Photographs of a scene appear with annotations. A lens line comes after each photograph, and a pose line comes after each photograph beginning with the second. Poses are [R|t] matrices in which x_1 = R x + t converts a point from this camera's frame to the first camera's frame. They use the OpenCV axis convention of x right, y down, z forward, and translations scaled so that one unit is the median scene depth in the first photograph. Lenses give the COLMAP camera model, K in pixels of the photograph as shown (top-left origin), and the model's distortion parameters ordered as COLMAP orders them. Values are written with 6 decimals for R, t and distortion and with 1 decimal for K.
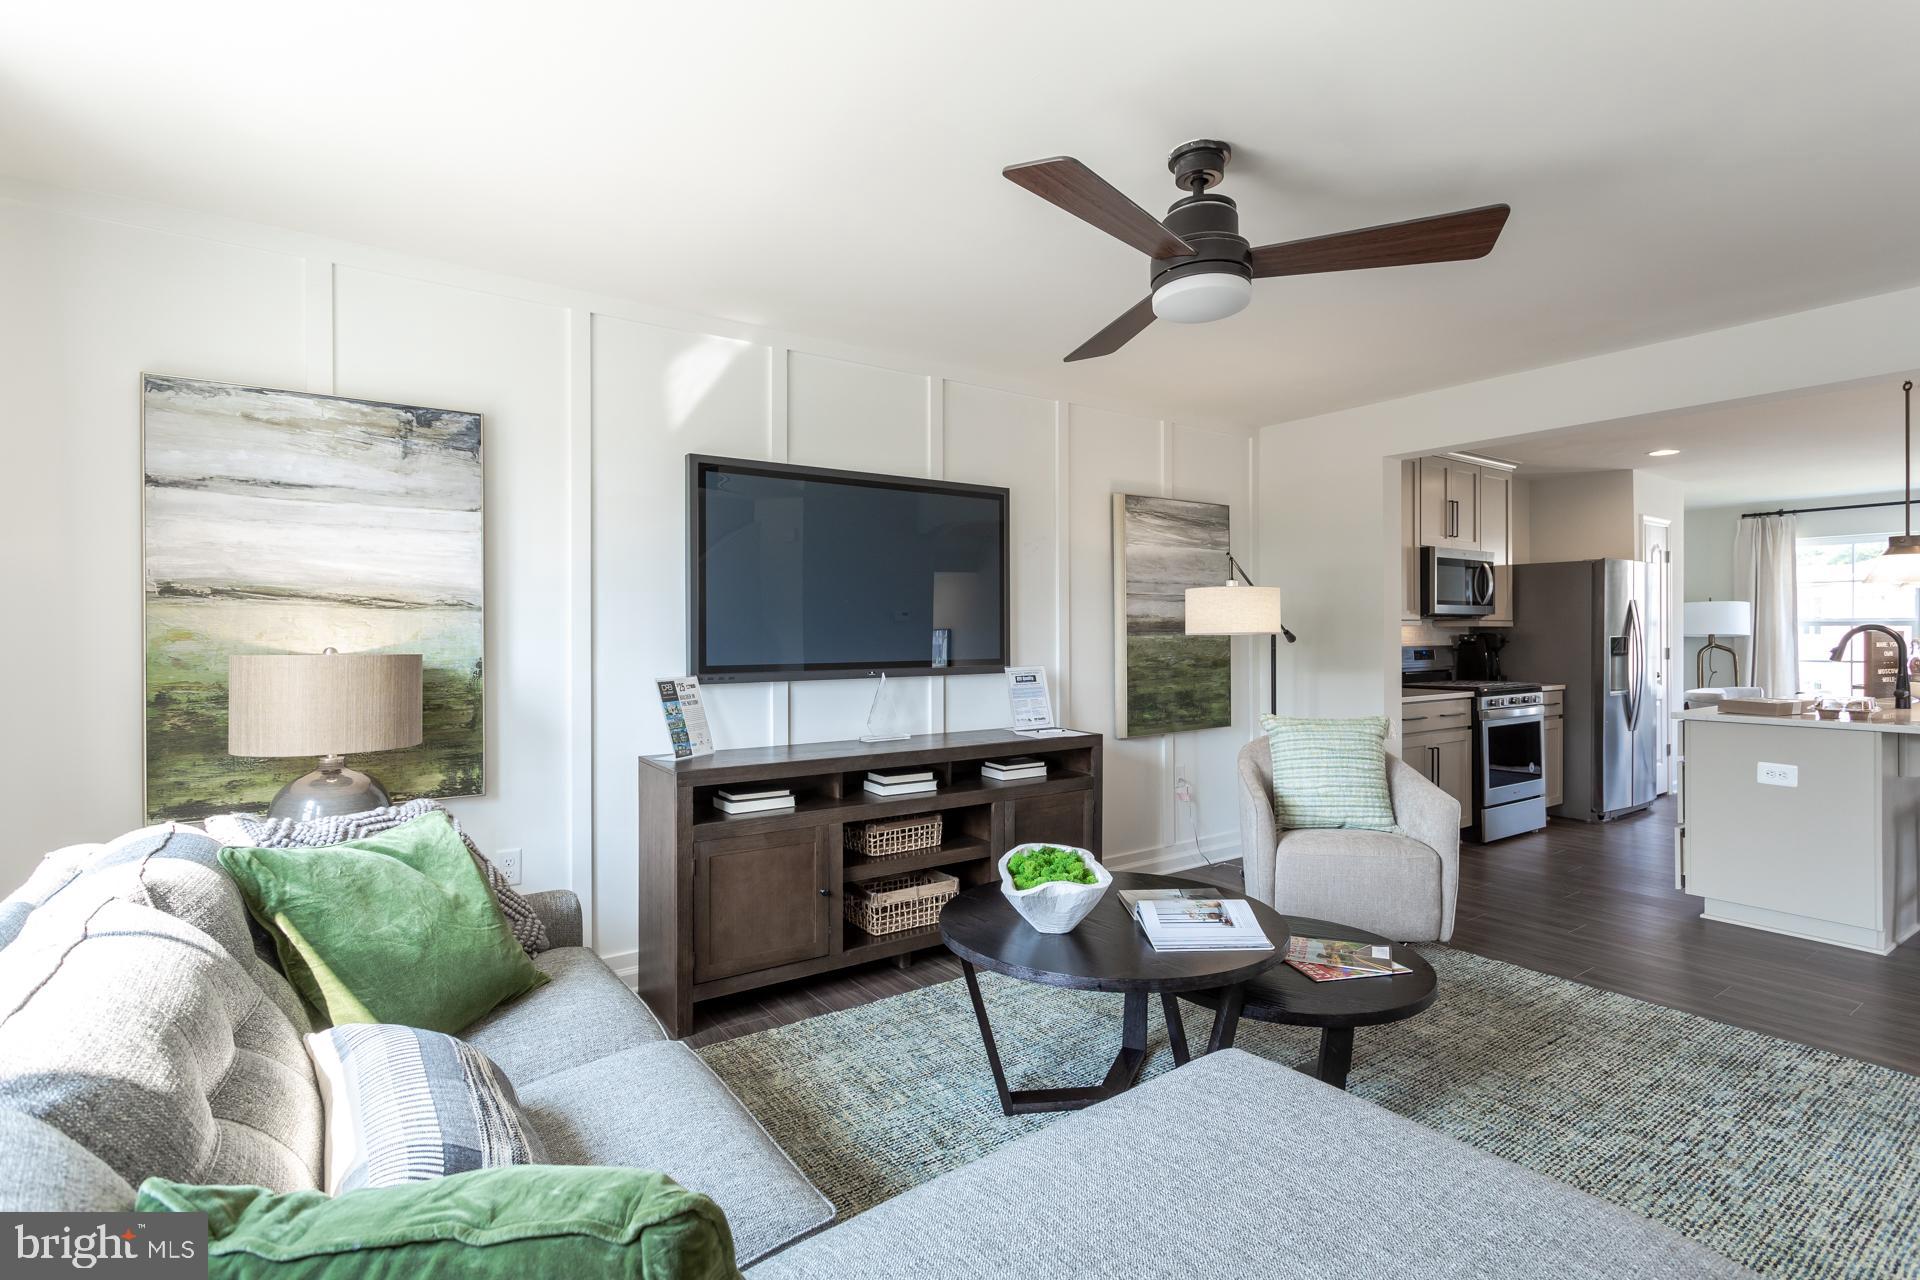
lens RADIAL K [[928.4, 0, 932.1], [0, 928.4, 627.5], [0, 0, 1]] dist [0.013554, 0.000398]
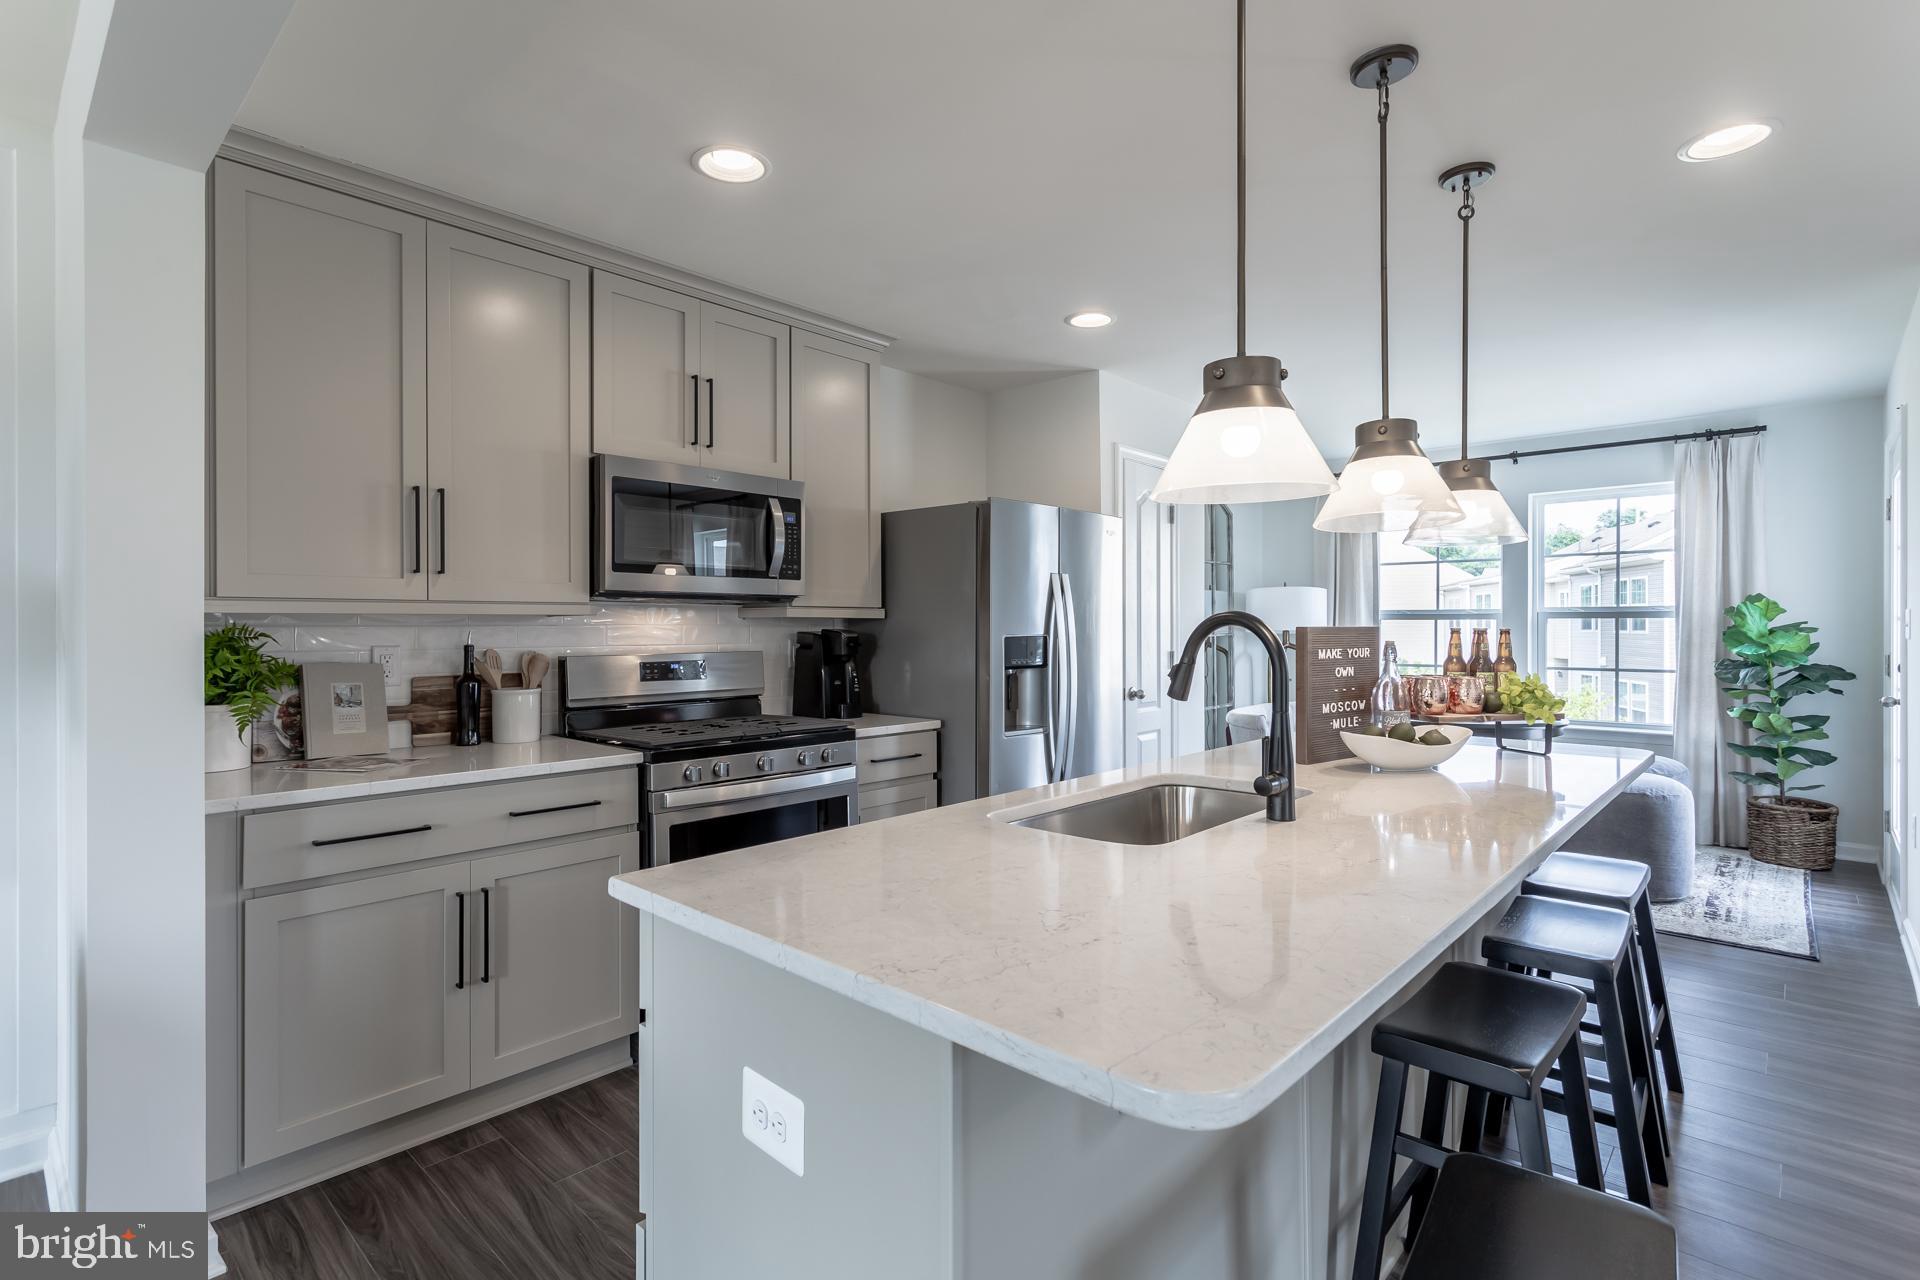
lens RADIAL K [[928.4, 0, 932.1], [0, 928.4, 627.5], [0, 0, 1]] dist [0.013554, 0.000398]
pose [[0.978868, 0.001318, 0.204488, 0.695649], [-0.002601, 0.999979, 0.006008, 0.001682], [-0.204475, -0.006413, 0.978851, 0.556499]]
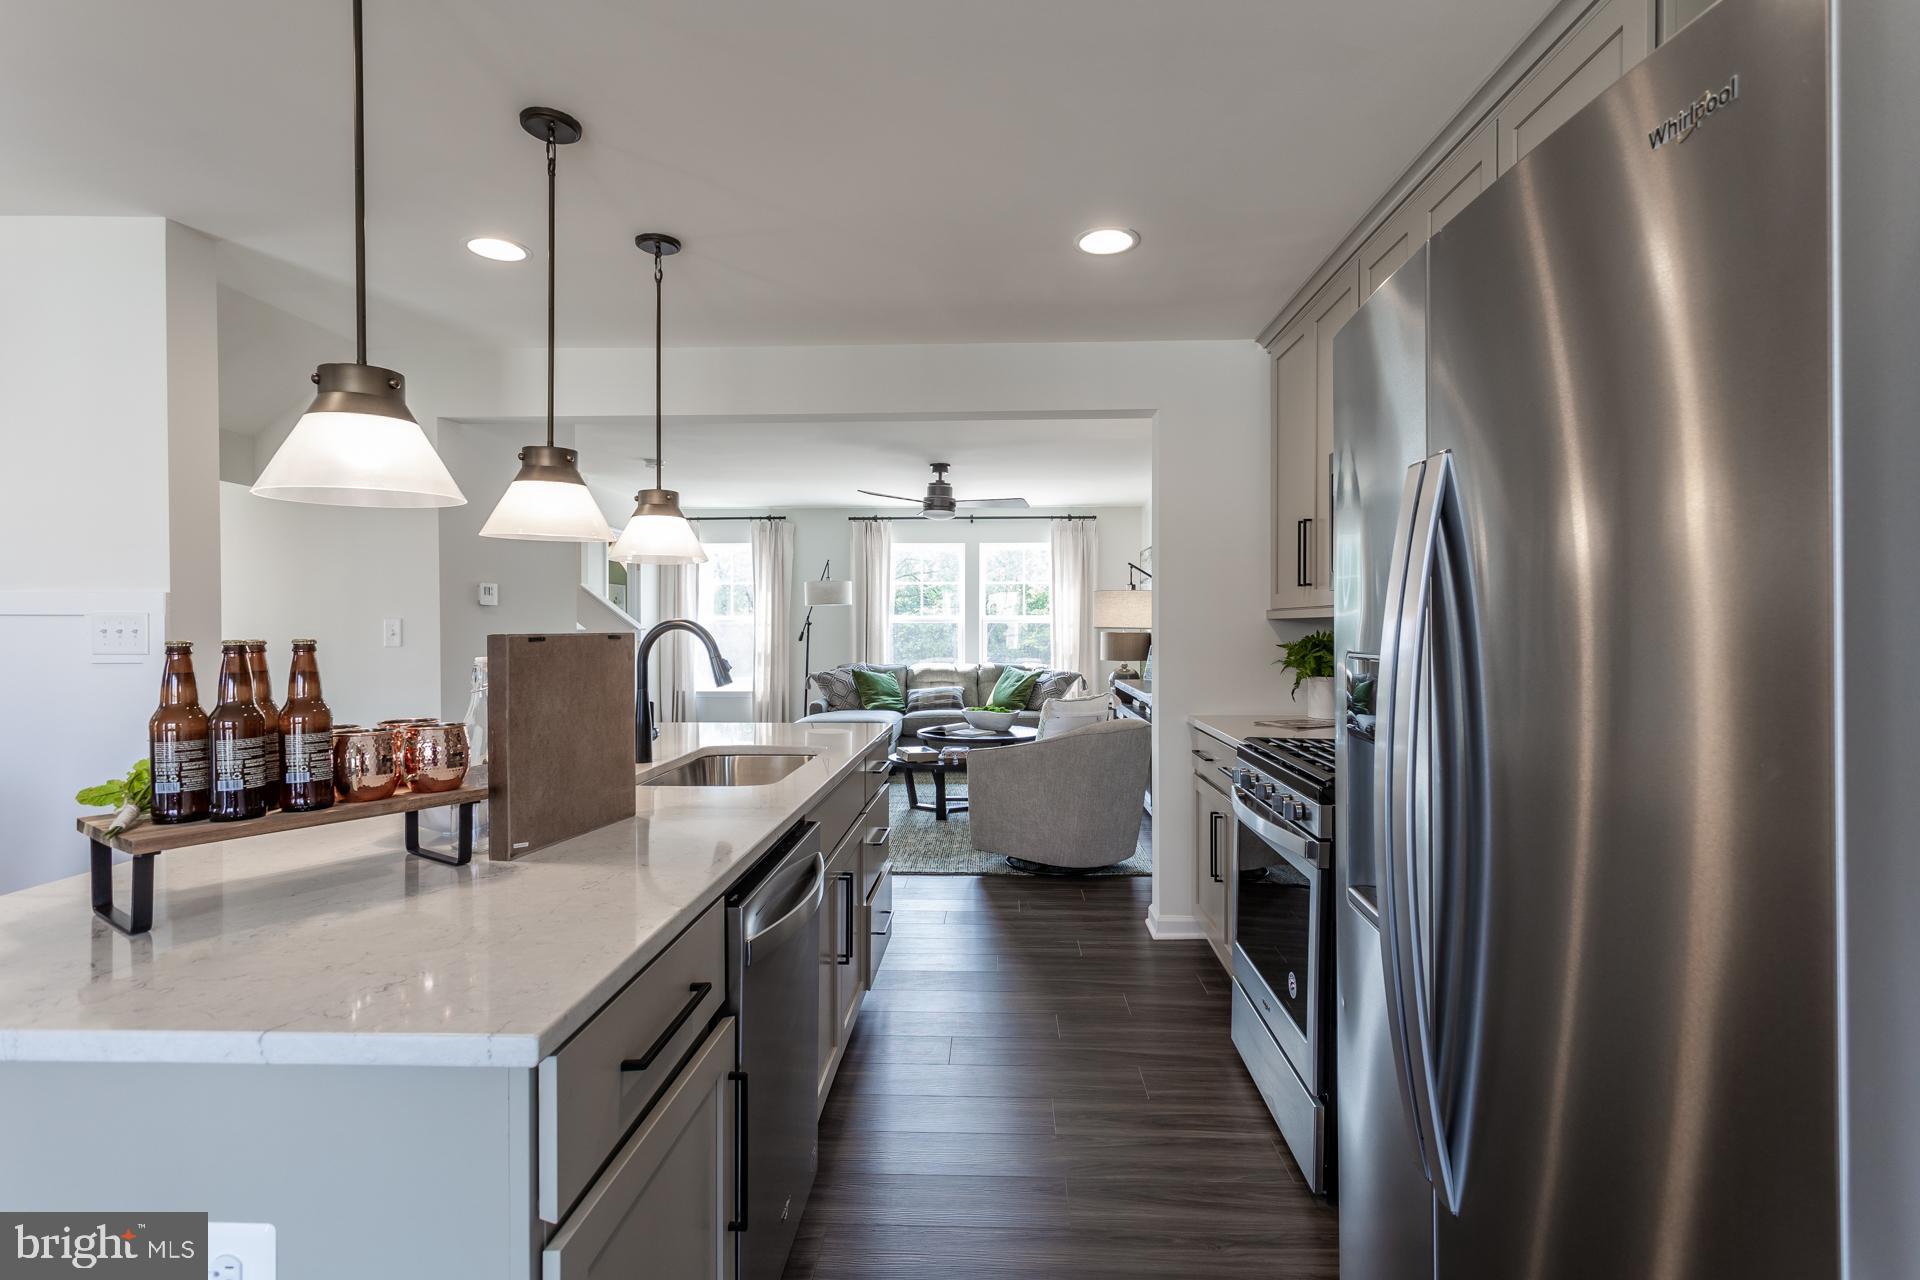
lens RADIAL K [[911.1, 0, 964.6], [0, 911.1, 631.1], [0, 0, 1]] dist [-0.002141, -0.000374]
pose [[-0.598556, 0.009352, -0.801026, 1.189656], [0.010887, 0.999934, 0.003540, 0.002583], [0.801007, -0.006602, -0.598619, 1.303414]]
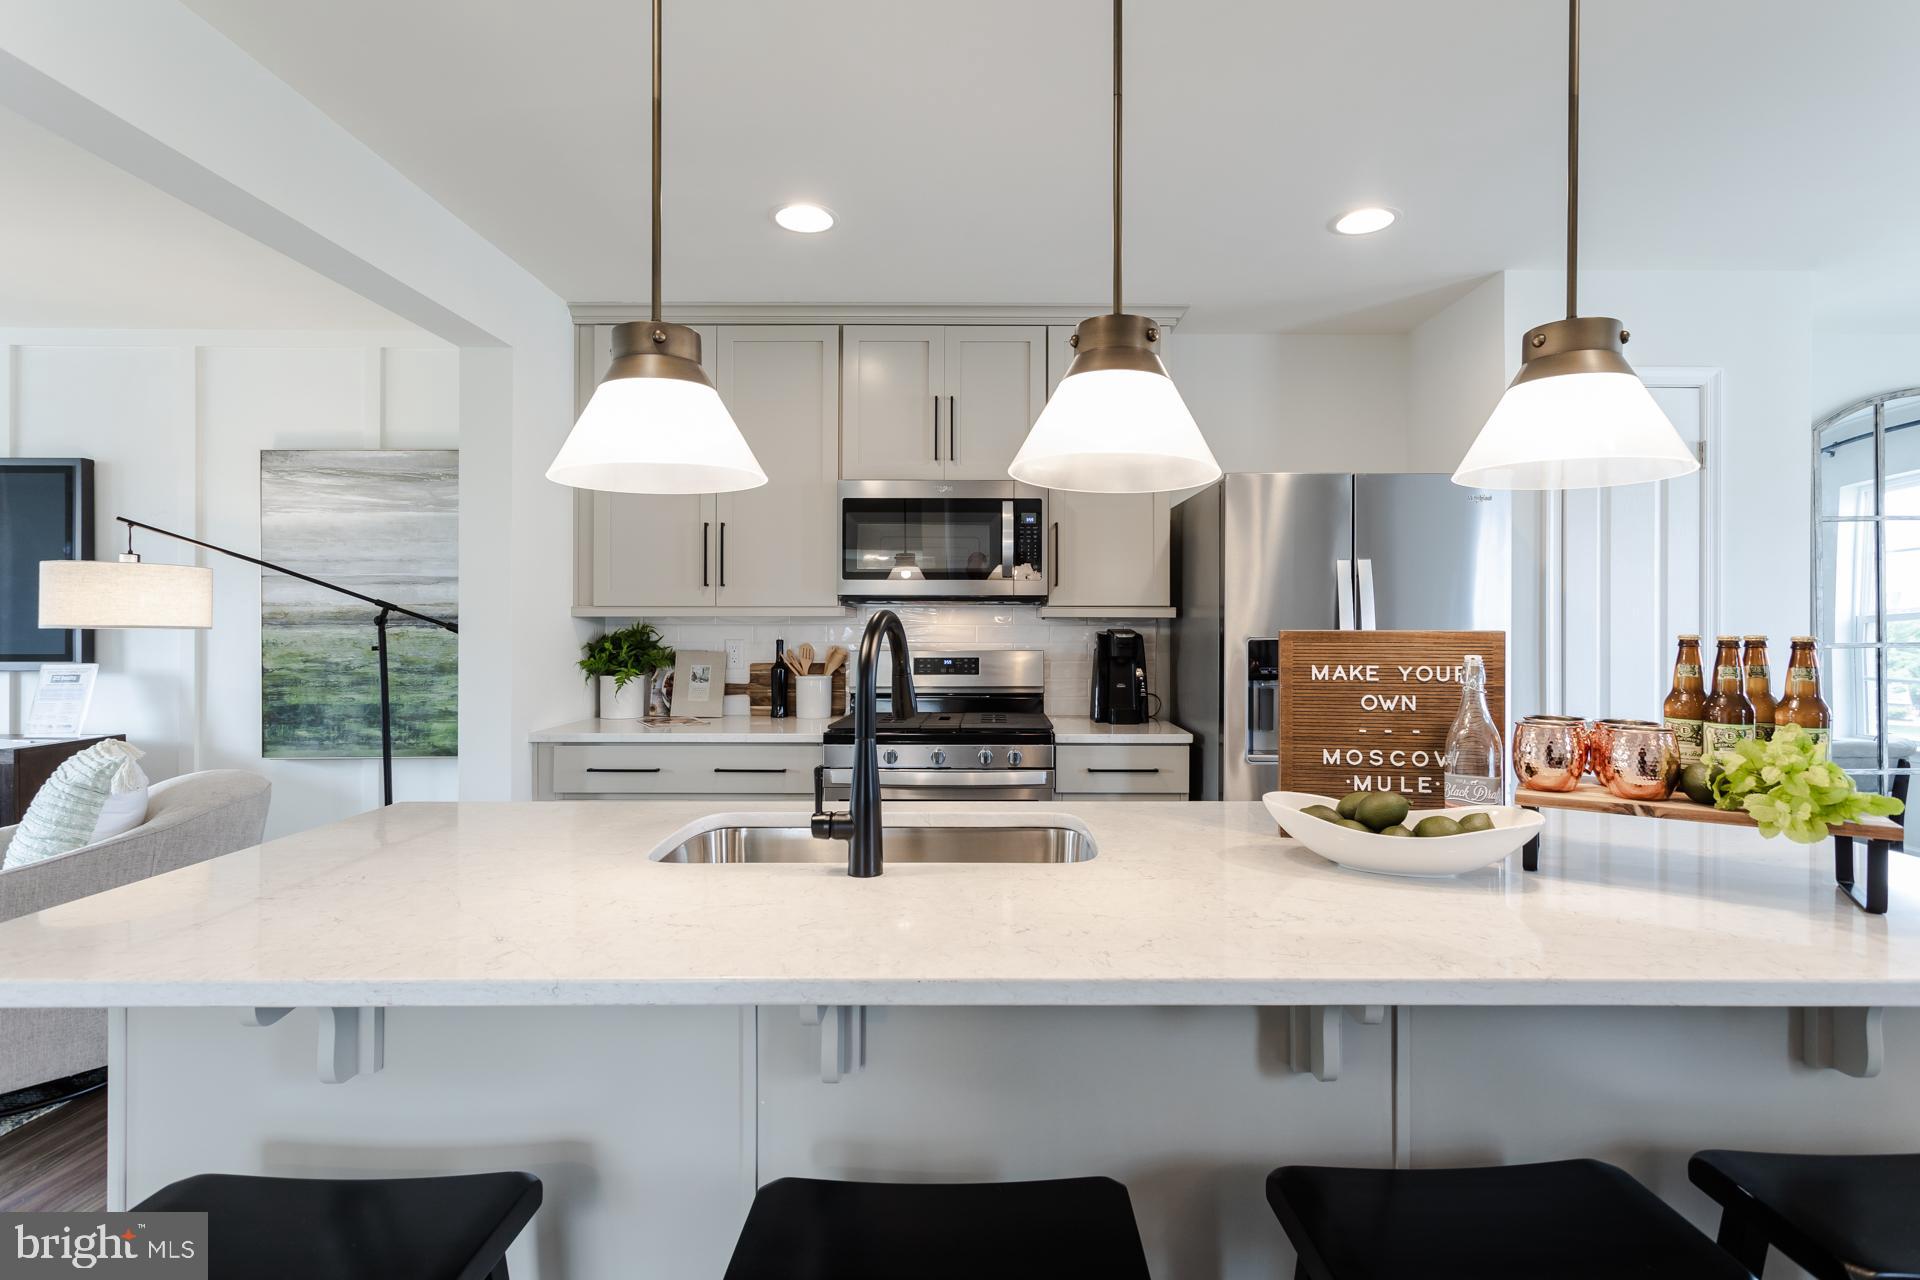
lens RADIAL K [[911.1, 0, 964.6], [0, 911.1, 631.1], [0, 0, 1]] dist [-0.002141, -0.000374]
pose [[0.820127, 0.008256, -0.572121, 1.068869], [0.000026, 0.999895, 0.014467, -0.000871], [0.572181, -0.011879, 0.820041, 0.662845]]
